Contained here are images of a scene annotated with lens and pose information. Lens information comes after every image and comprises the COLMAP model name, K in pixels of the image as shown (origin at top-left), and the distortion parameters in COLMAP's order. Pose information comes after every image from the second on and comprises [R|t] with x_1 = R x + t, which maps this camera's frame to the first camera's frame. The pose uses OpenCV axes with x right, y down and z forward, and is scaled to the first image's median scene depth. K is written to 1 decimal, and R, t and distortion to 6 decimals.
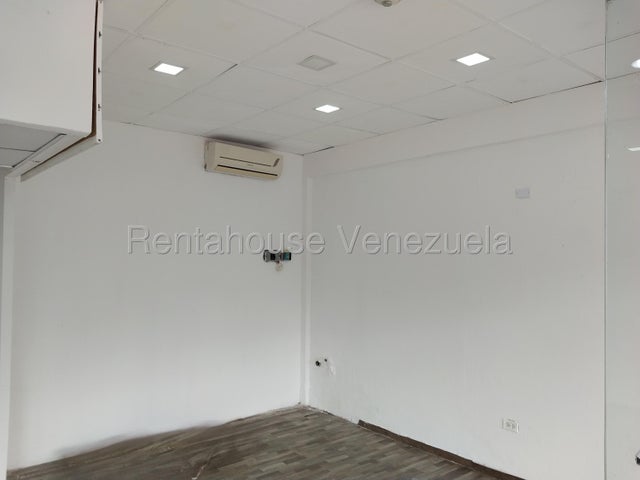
lens RADIAL K [[506.9, 0, 314.9], [0, 506.9, 240.5], [0, 0, 1]] dist [0.040226, -0.047344]
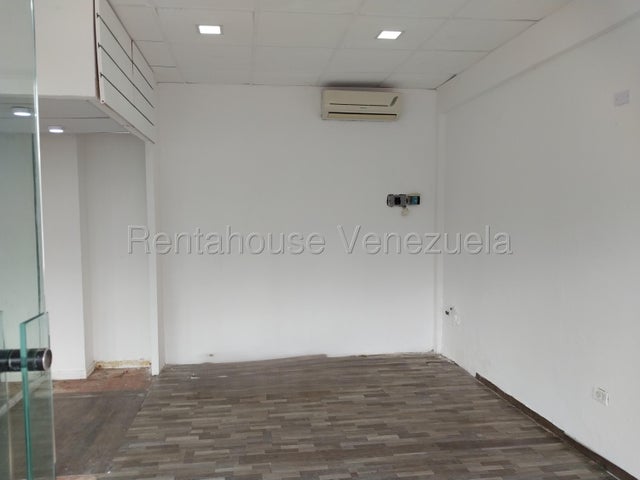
lens RADIAL K [[506.9, 0, 310.9], [0, 506.9, 251.2], [0, 0, 1]] dist [0.040226, -0.047344]
pose [[0.850109, 0.019841, -0.526233, 0.319982], [0.035244, 0.994906, 0.094447, 0.033172], [0.525426, -0.098837, 0.845079, 0.078342]]
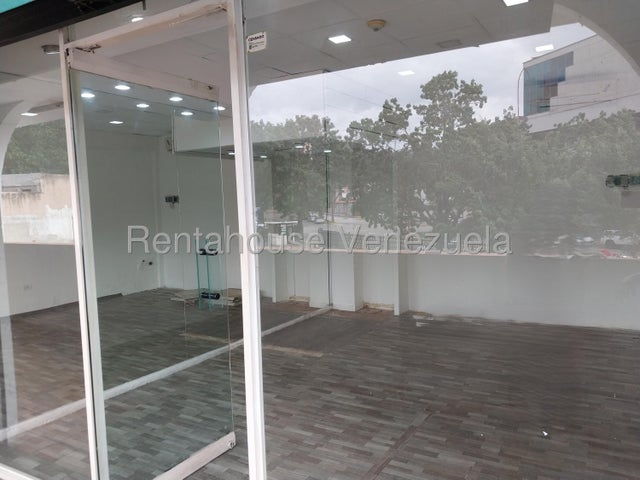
lens RADIAL K [[506.9, 0, 320.5], [0, 506.9, 242.2], [0, 0, 1]] dist [0.040226, -0.047344]
pose [[0.333268, 0.051576, -0.941420, 0.763327], [0.070520, 0.994342, 0.079440, 0.032352], [0.940191, -0.092864, 0.327745, 0.100903]]
